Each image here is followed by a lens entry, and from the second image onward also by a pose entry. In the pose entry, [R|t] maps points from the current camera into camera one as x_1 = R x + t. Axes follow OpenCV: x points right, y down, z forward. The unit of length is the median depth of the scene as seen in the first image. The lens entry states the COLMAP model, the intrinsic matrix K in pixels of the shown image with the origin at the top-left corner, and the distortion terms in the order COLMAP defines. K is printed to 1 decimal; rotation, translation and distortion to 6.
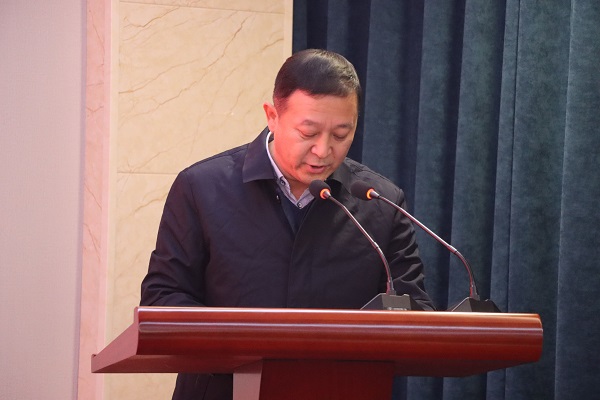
lens RADIAL K [[3737.6, 0, 298.8], [0, 3737.6, 204.2], [0, 0, 1]] dist [2.658048, 0.000000]
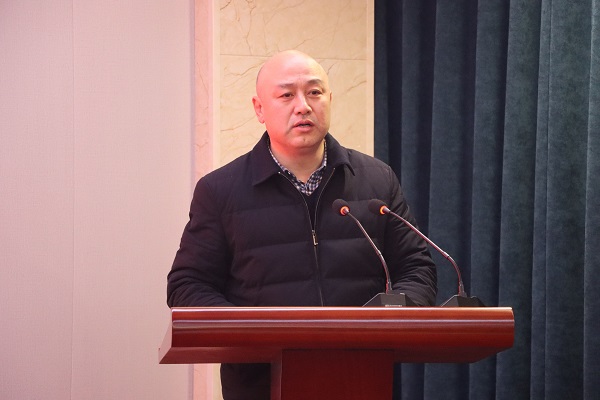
lens RADIAL K [[3347.4, 0, 297.6], [0, 3347.4, 198.0], [0, 0, 1]] dist [2.061266, 0.000000]
pose [[0.993718, -0.022331, -0.109665, 0.094676], [0.021335, 0.999720, -0.010252, 0.003299], [0.109863, 0.007848, 0.993916, -0.055763]]
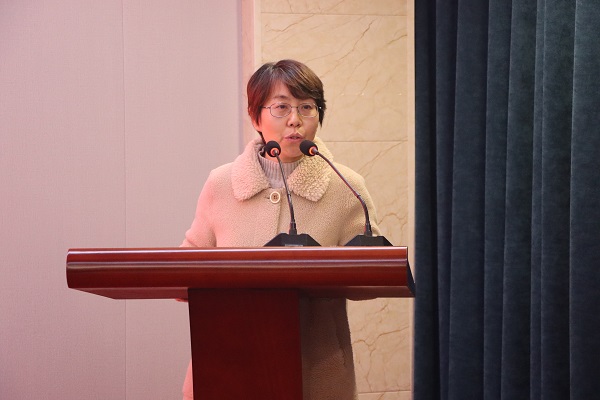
lens RADIAL K [[2168.1, 0, 301.3], [0, 2168.1, 201.4], [0, 0, 1]] dist [0.881527, 0.000000]
pose [[0.953674, -0.028442, -0.299494, 0.196927], [0.032262, 0.999449, 0.007817, 0.006965], [0.299107, -0.017117, 0.954066, 0.281058]]
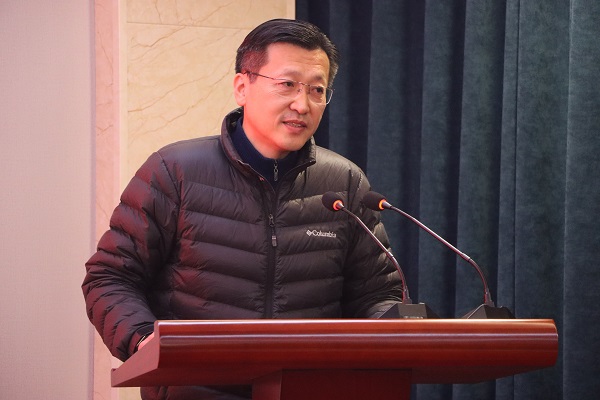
lens RADIAL K [[3561.3, 0, 301.7], [0, 3561.3, 194.0], [0, 0, 1]] dist [2.387075, 0.000000]
pose [[0.999733, -0.021717, 0.007913, -0.009027], [0.021773, 0.999738, -0.007019, 0.000649], [-0.007758, 0.007190, 0.999944, 0.028670]]
